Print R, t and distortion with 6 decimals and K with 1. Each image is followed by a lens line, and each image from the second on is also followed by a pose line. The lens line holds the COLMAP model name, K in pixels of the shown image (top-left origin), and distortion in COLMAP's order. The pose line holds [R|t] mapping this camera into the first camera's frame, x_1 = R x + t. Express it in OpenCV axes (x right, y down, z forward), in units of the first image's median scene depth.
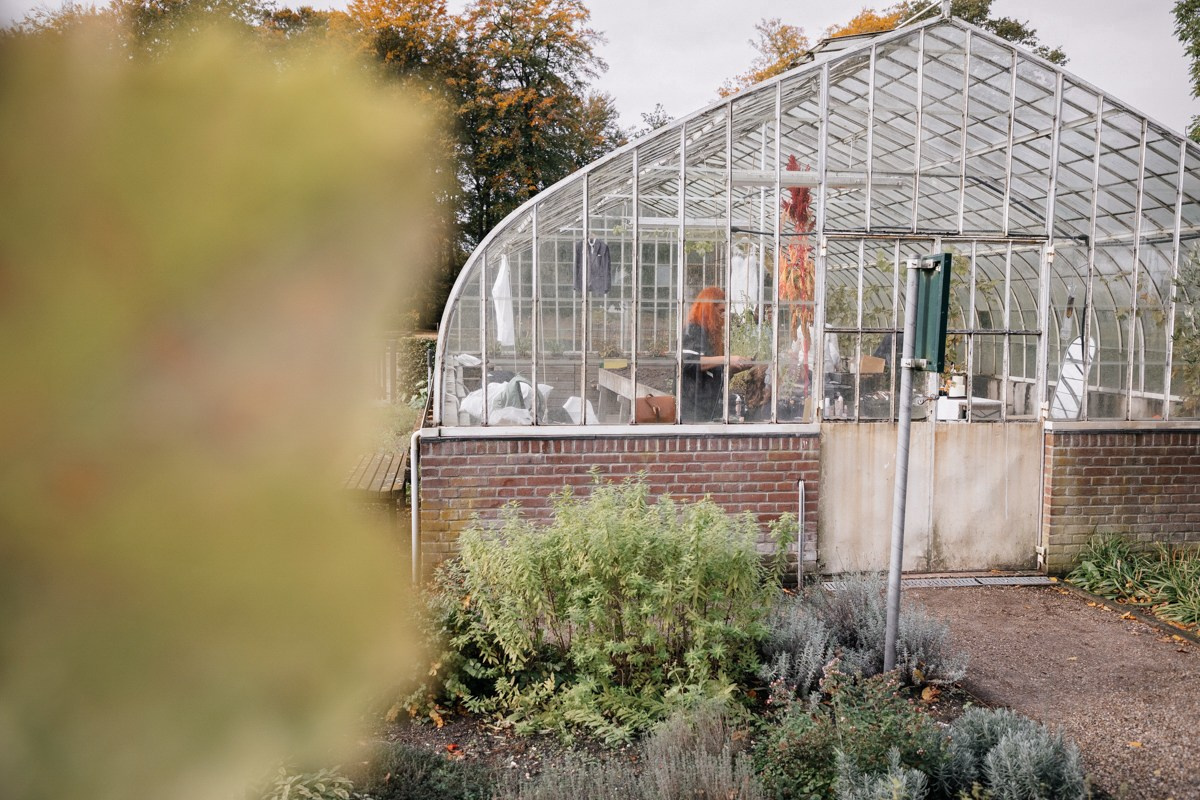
lens RADIAL K [[1054.4, 0, 600.8], [0, 1054.4, 400.4], [0, 0, 1]] dist [0.002801, 0.001974]
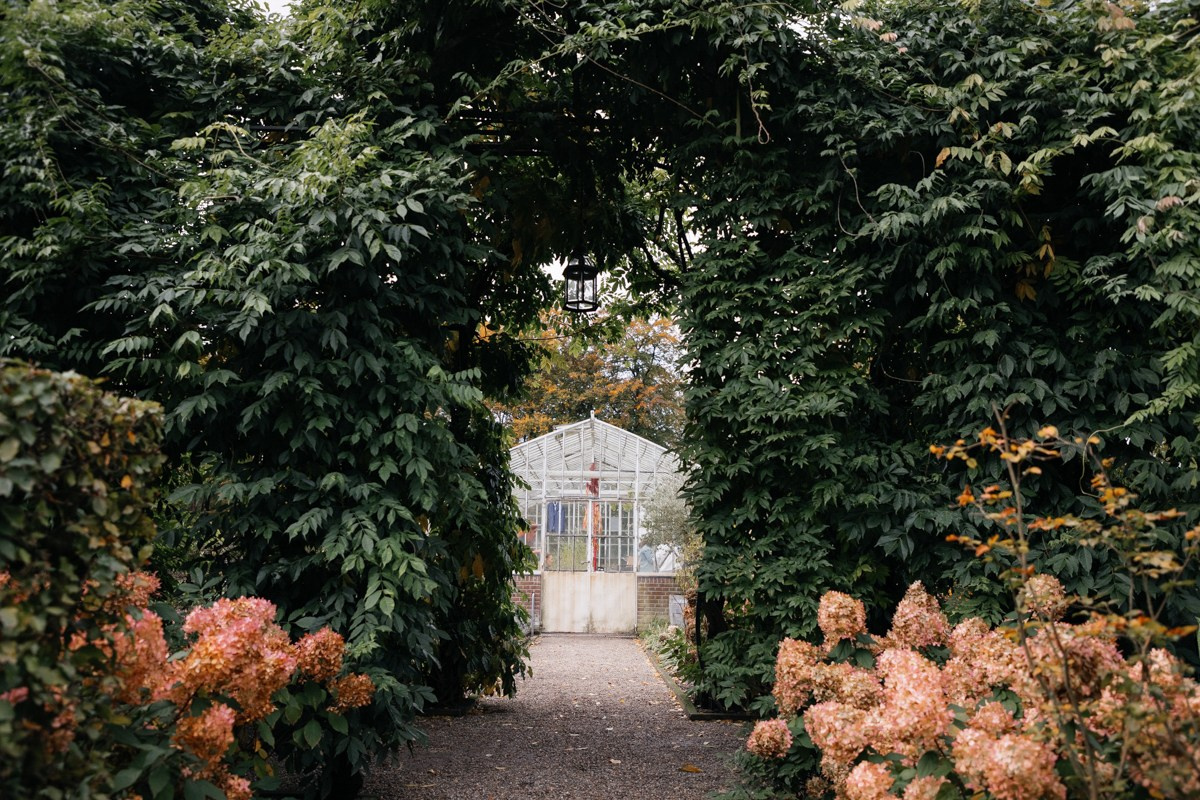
lens RADIAL K [[1054.4, 0, 599.3], [0, 1054.4, 400.4], [0, 0, 1]] dist [0.002801, 0.001974]
pose [[0.987285, -0.024694, -0.157031, 0.076502], [-0.014507, 0.969742, -0.243700, 0.024337], [0.158297, 0.242880, 0.957054, -0.158093]]
